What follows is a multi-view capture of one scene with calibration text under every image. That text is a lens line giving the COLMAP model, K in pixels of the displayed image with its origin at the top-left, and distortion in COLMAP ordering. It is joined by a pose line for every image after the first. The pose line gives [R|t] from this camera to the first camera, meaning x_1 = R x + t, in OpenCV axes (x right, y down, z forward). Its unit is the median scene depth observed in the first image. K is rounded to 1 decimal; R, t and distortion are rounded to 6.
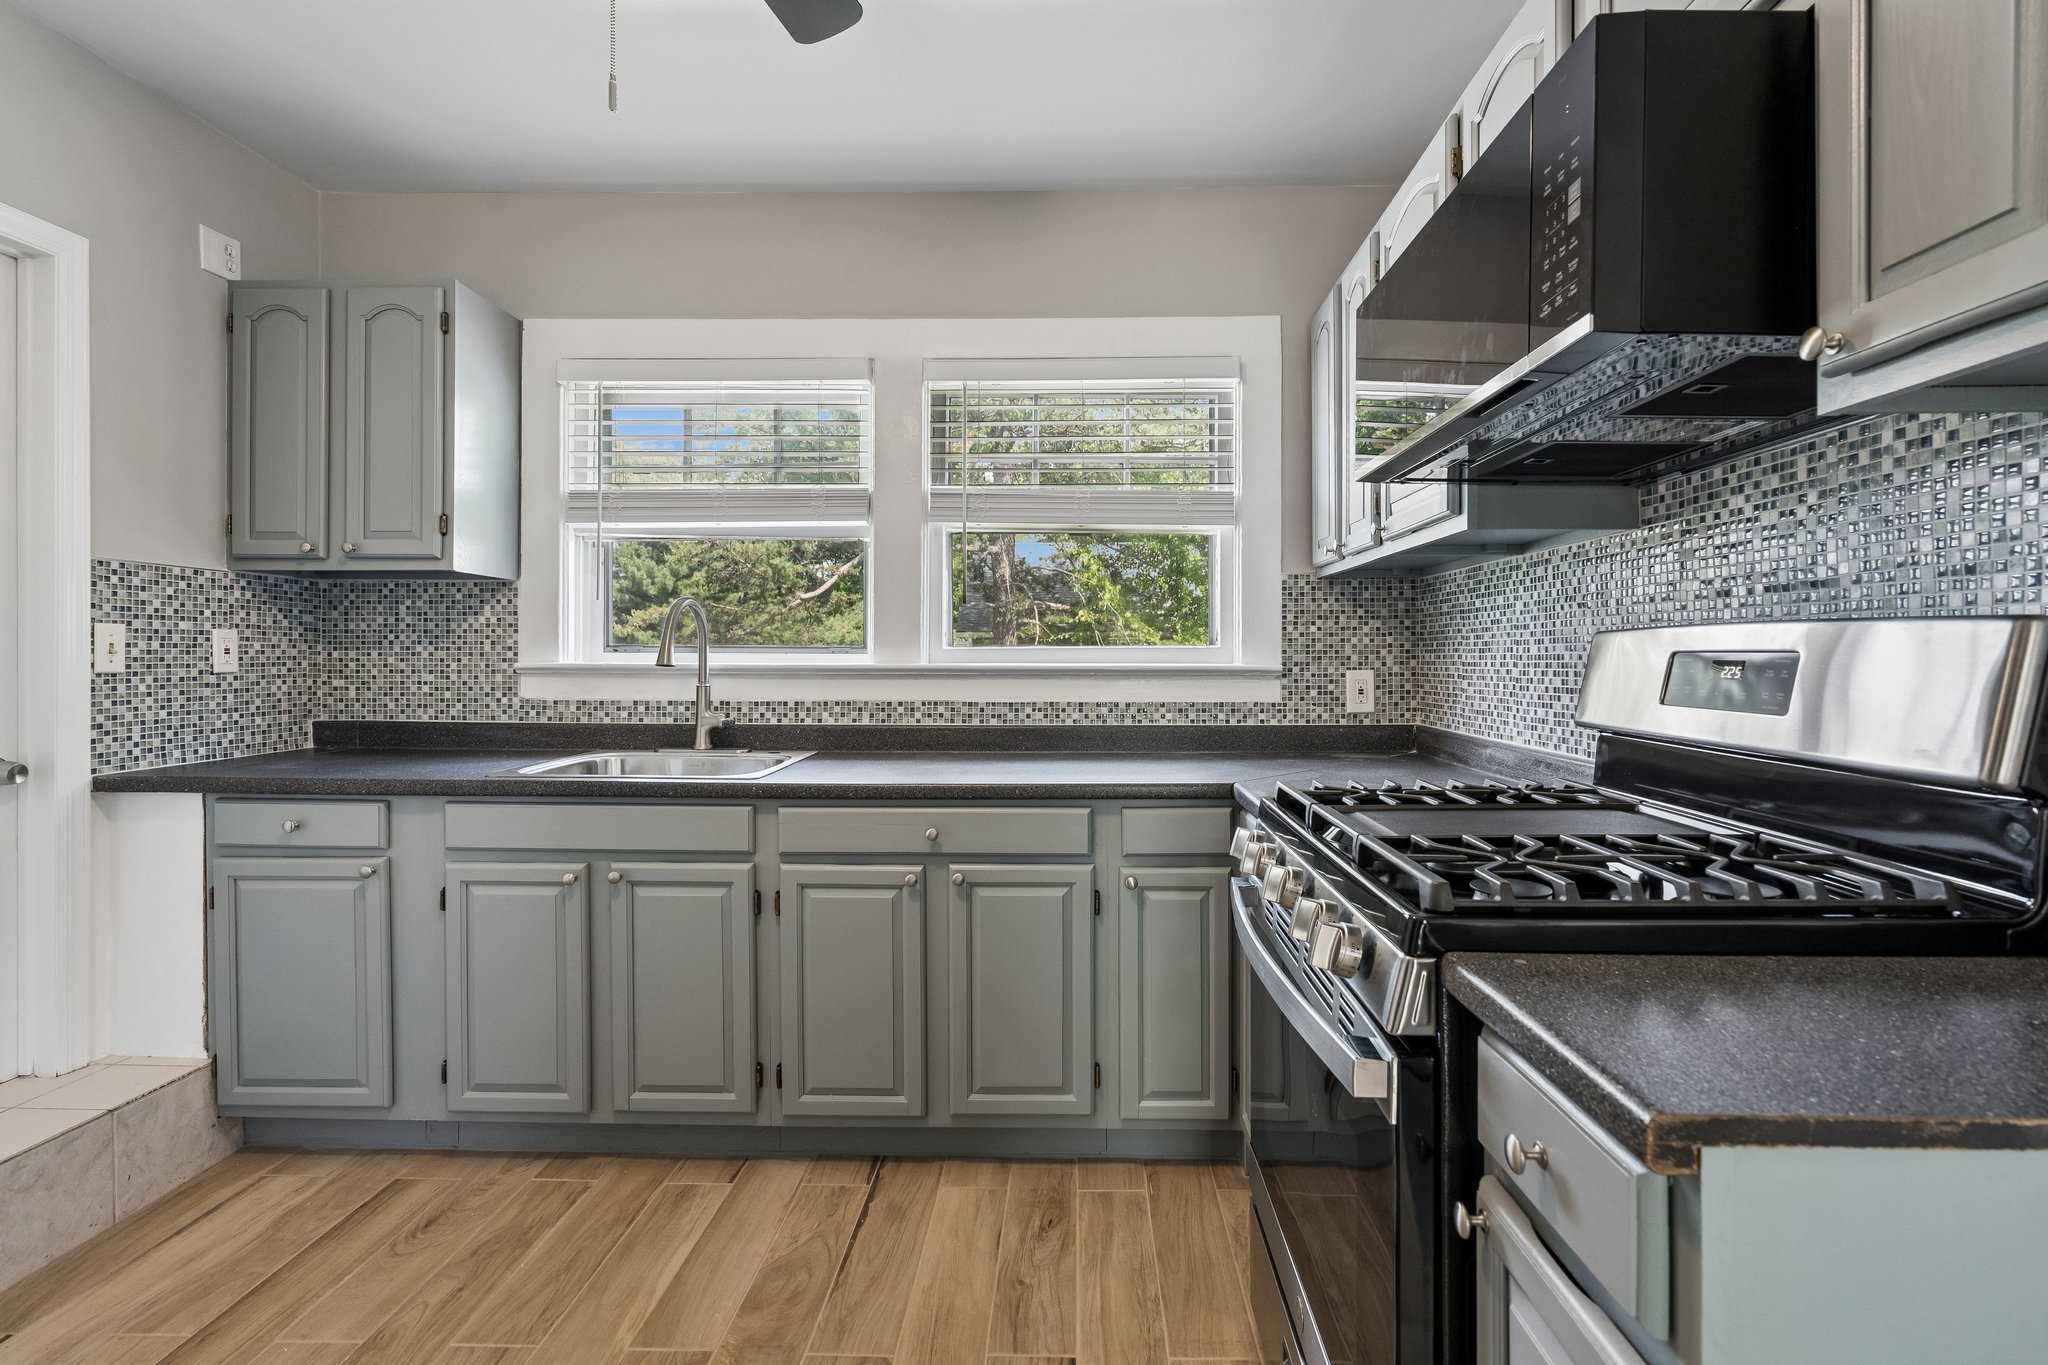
lens RADIAL K [[930.6, 0, 1058.5], [0, 930.6, 666.1], [0, 0, 1]] dist [-0.001726, 0.000383]
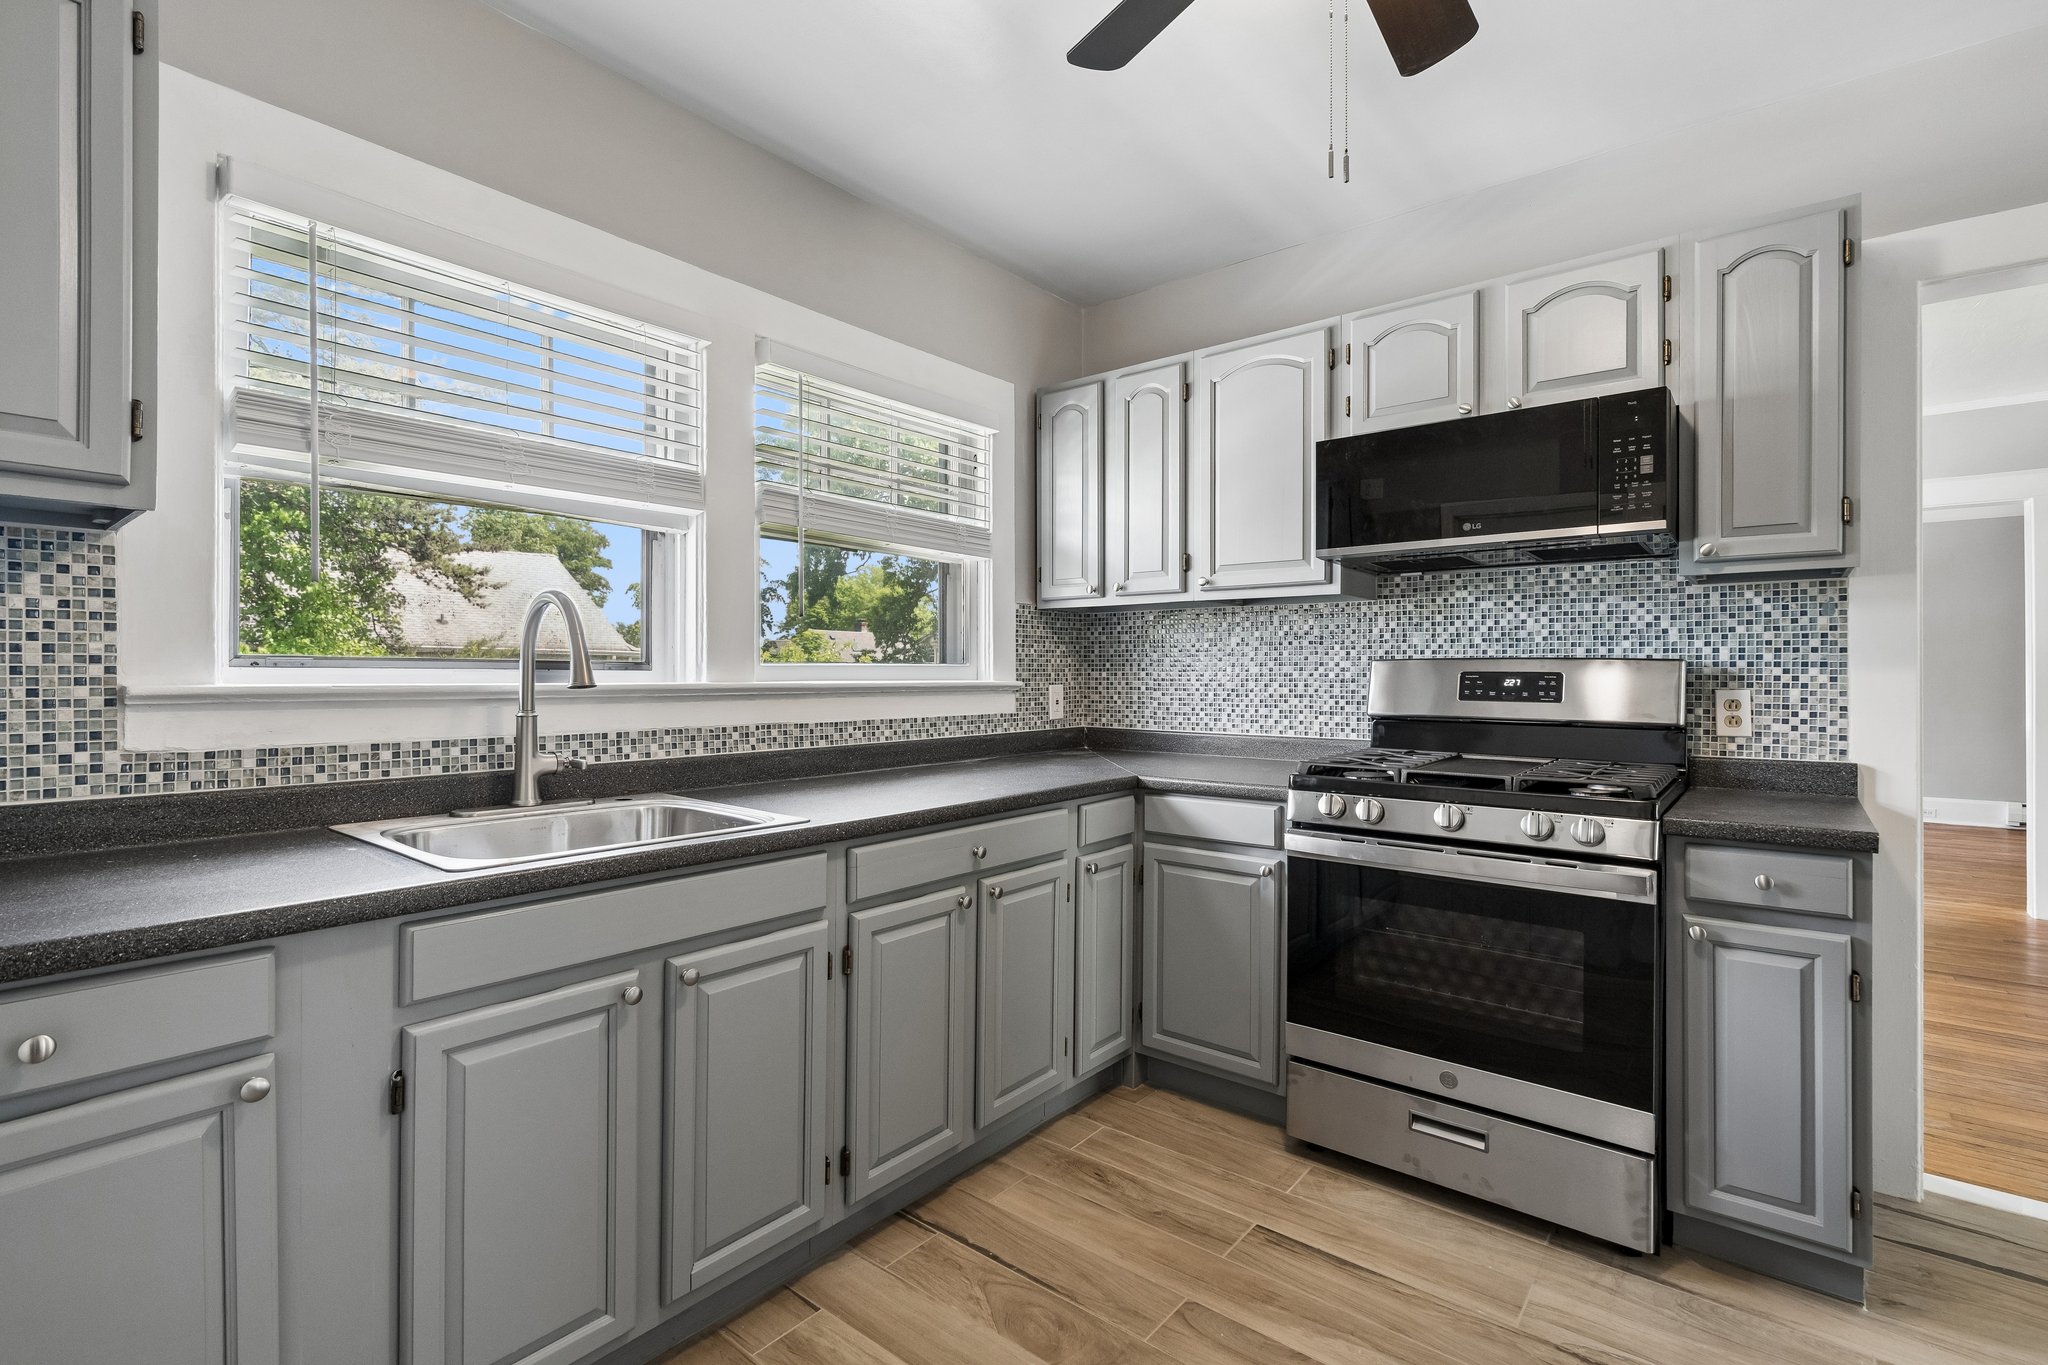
lens RADIAL K [[936.9, 0, 1002.9], [0, 936.9, 680.8], [0, 0, 1]] dist [0.000554, 0.000538]
pose [[0.627534, -0.006256, 0.778564, -0.690663], [0.006482, 0.999975, 0.002810, -0.004903], [-0.778562, 0.003283, 0.627559, 0.266294]]
